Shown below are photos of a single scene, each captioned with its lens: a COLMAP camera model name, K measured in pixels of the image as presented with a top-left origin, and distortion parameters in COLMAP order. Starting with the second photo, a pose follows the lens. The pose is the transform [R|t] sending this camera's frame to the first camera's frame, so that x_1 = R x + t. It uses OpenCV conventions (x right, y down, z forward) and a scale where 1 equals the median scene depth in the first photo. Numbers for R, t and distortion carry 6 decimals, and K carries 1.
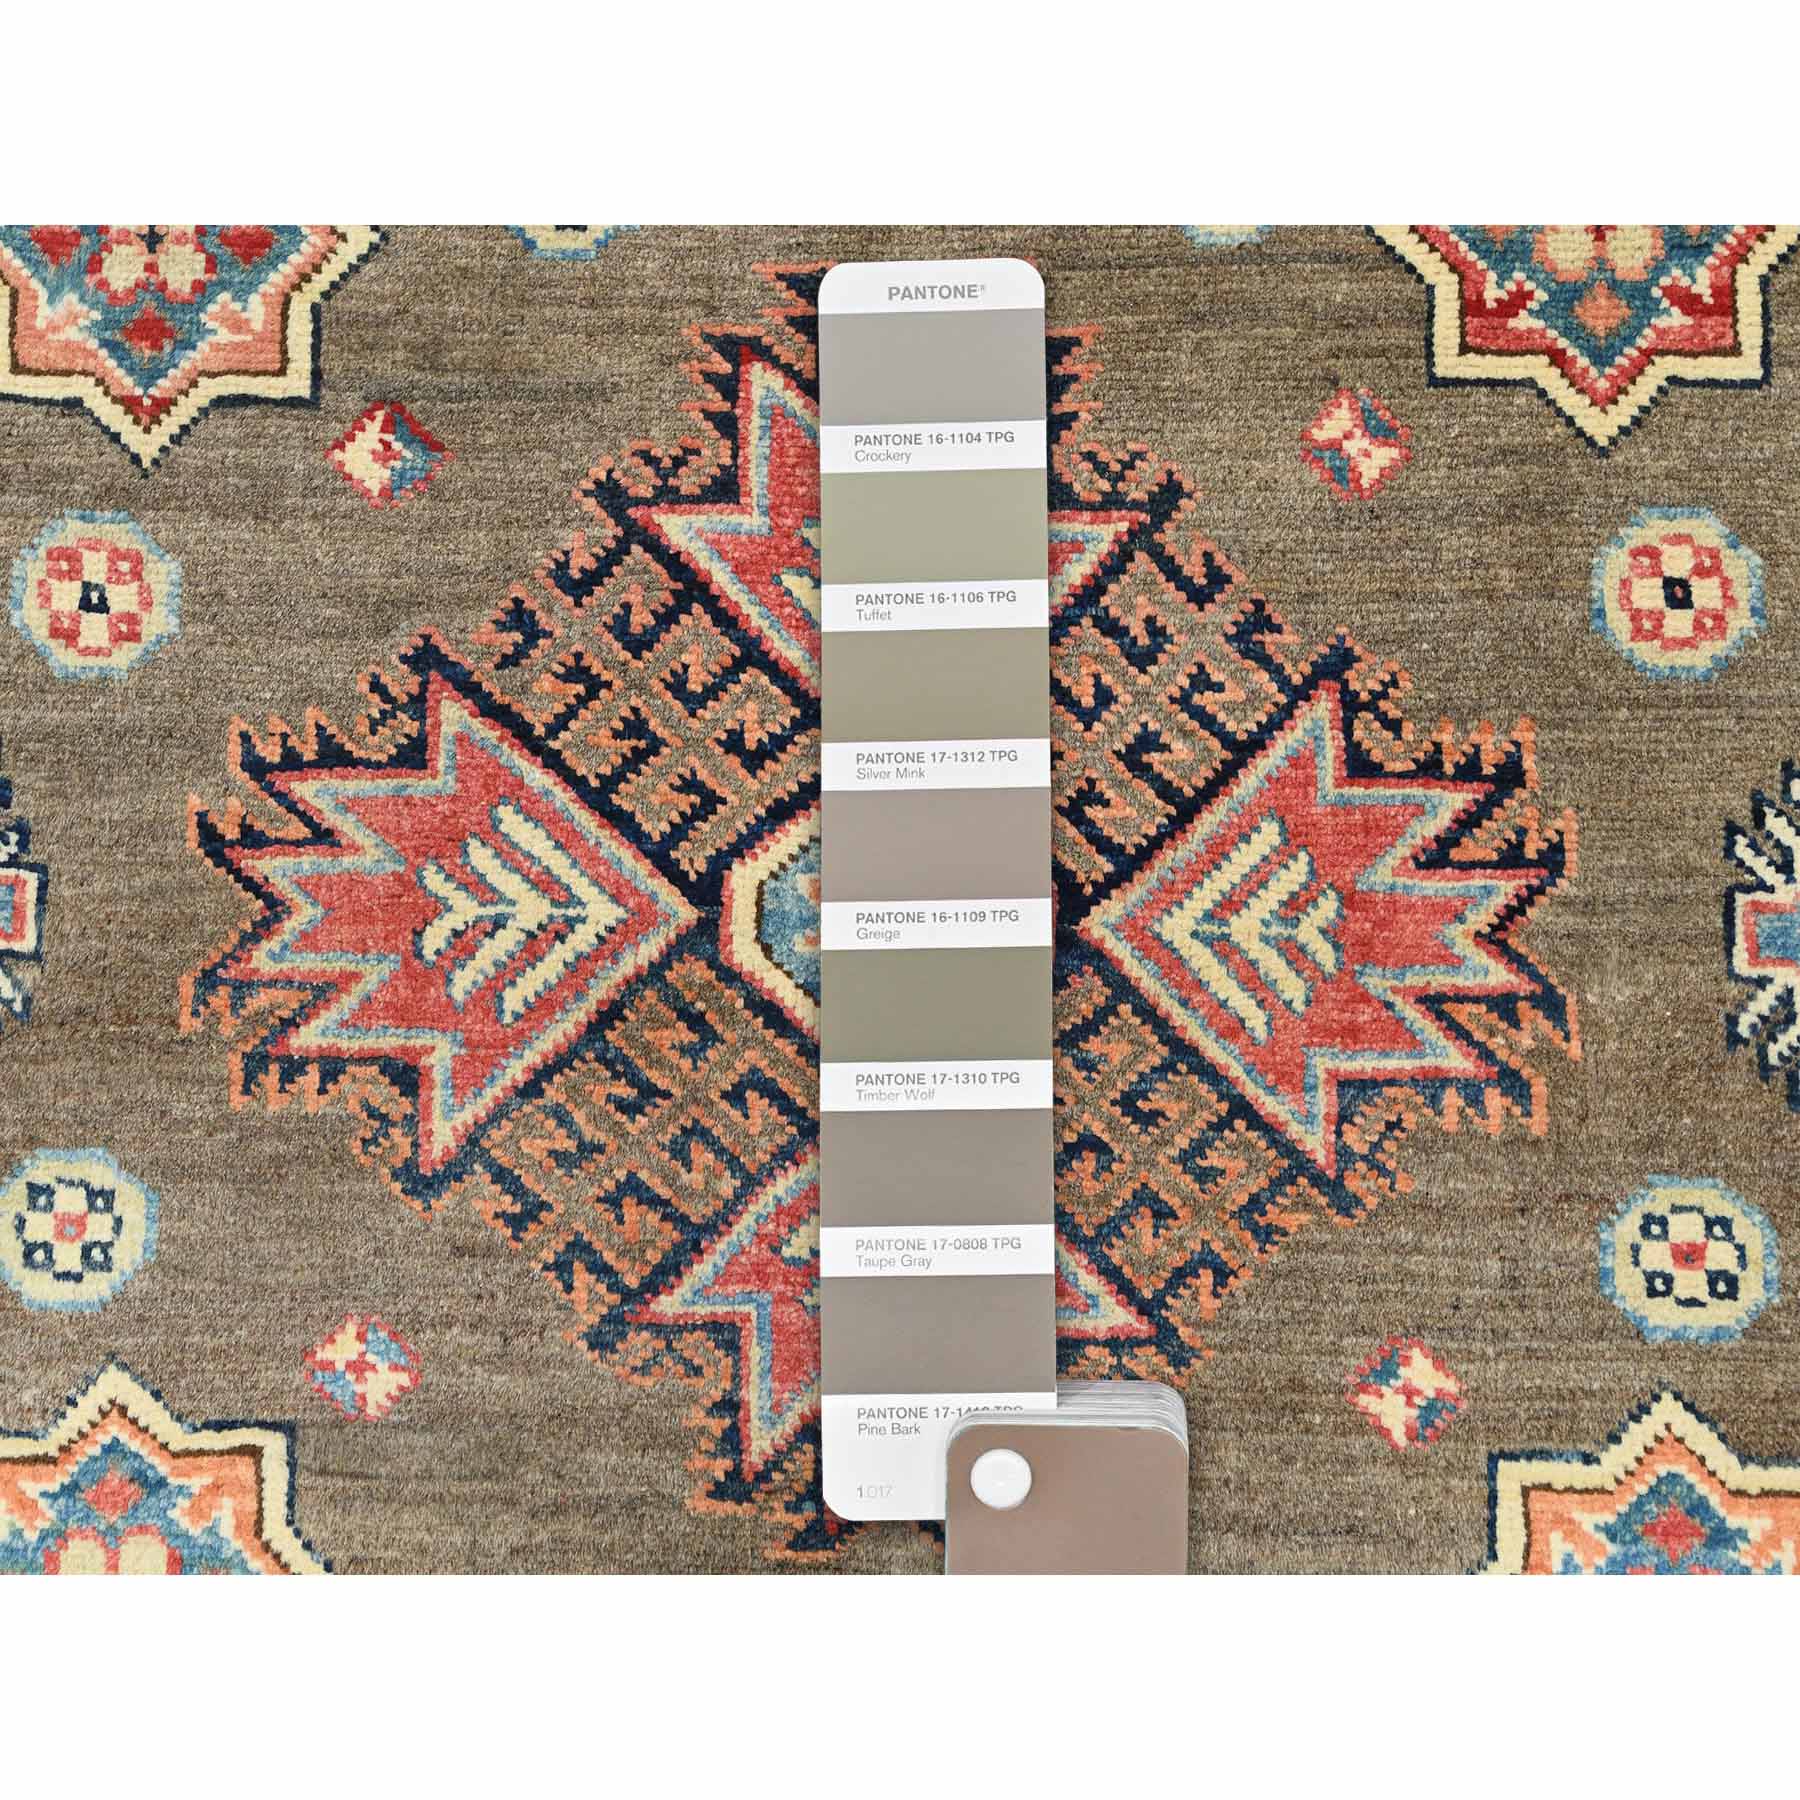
lens RADIAL K [[1909.2, 0, 911.0], [0, 1909.2, 899.4], [0, 0, 1]] dist [0.044013, -0.005077]
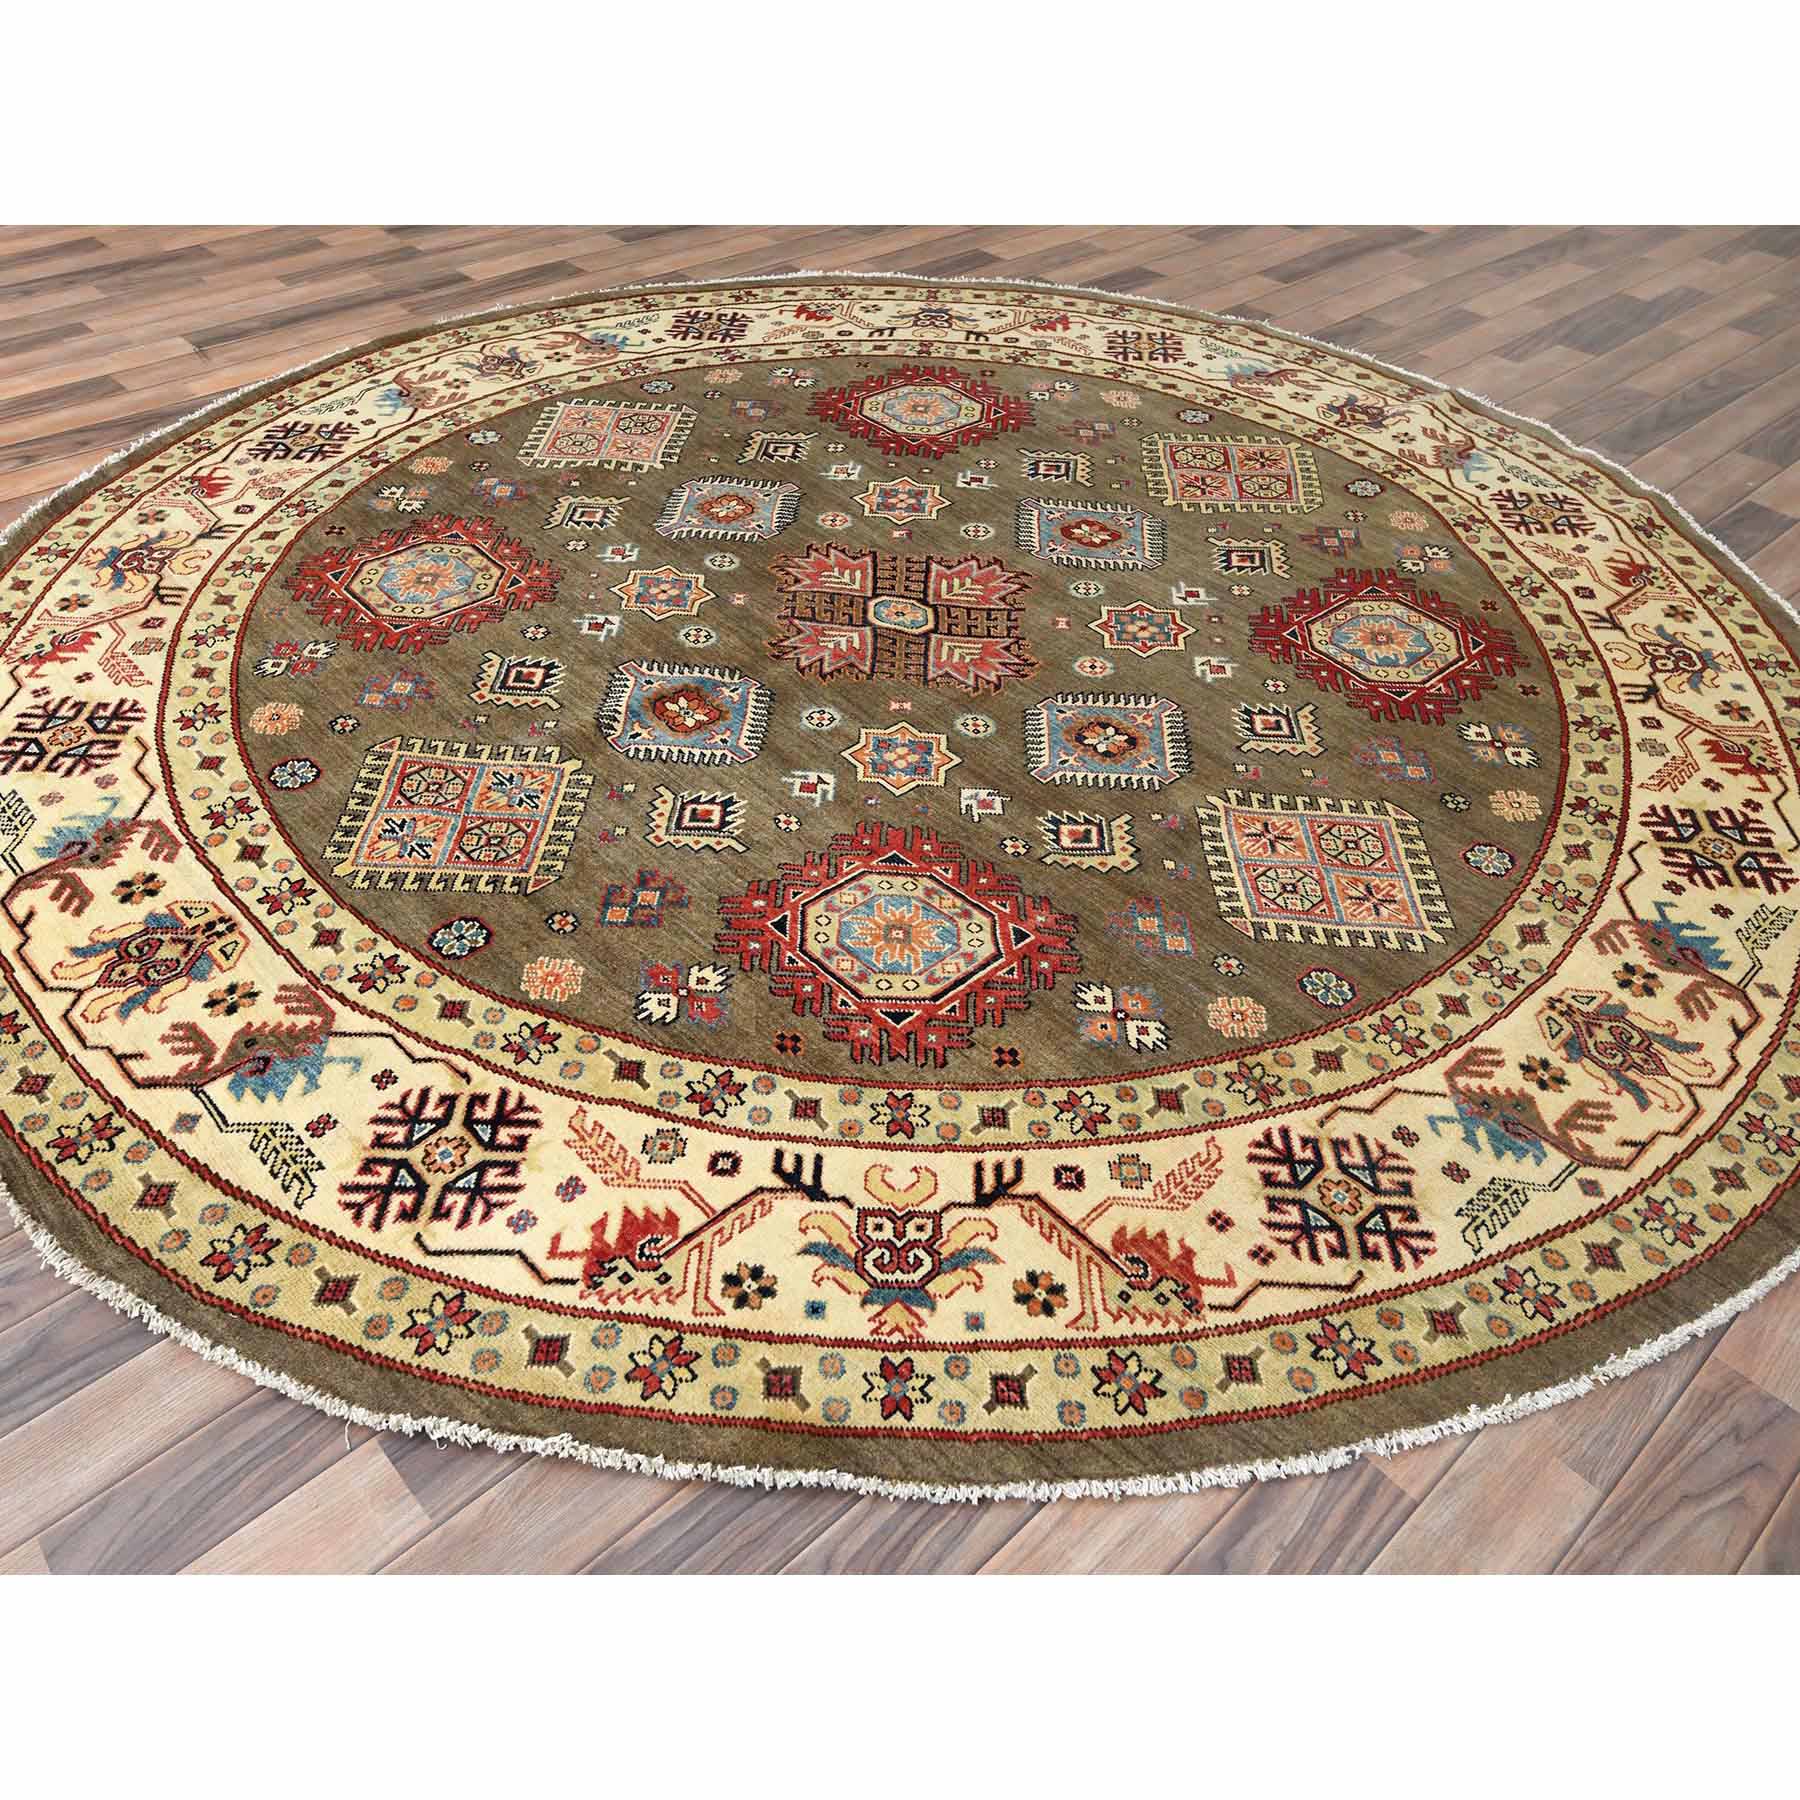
lens RADIAL K [[1505.7, 0, 943.6], [0, 1505.7, 900.8], [0, 0, 1]] dist [0.020189, -0.036652]
pose [[0.686885, 0.521510, -0.506178, 1.990576], [-0.726618, 0.478755, -0.492768, 1.813691], [-0.014648, 0.706273, 0.707788, -0.864357]]
